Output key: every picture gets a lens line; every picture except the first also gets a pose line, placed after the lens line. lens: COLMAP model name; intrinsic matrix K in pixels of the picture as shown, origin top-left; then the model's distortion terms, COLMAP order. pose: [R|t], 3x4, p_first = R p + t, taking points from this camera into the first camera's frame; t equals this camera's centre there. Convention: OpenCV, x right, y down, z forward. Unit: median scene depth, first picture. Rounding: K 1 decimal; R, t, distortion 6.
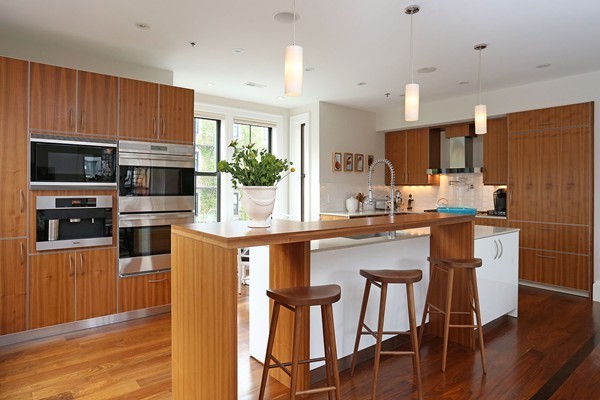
lens RADIAL K [[359.7, 0, 300.3], [0, 359.7, 194.2], [0, 0, 1]] dist [-0.005406, -0.000988]
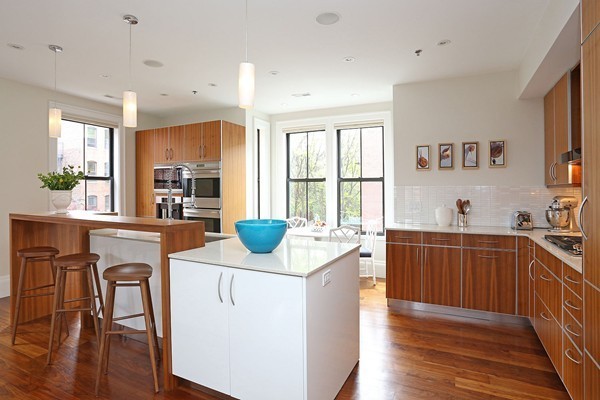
lens RADIAL K [[331.7, 0, 297.3], [0, 331.7, 199.4], [0, 0, 1]] dist [-0.048594, -0.000591]
pose [[0.431705, 0.017770, -0.901840, 0.625382], [-0.015455, 0.999805, 0.012302, -0.006081], [0.901882, 0.008627, 0.431895, 0.471297]]
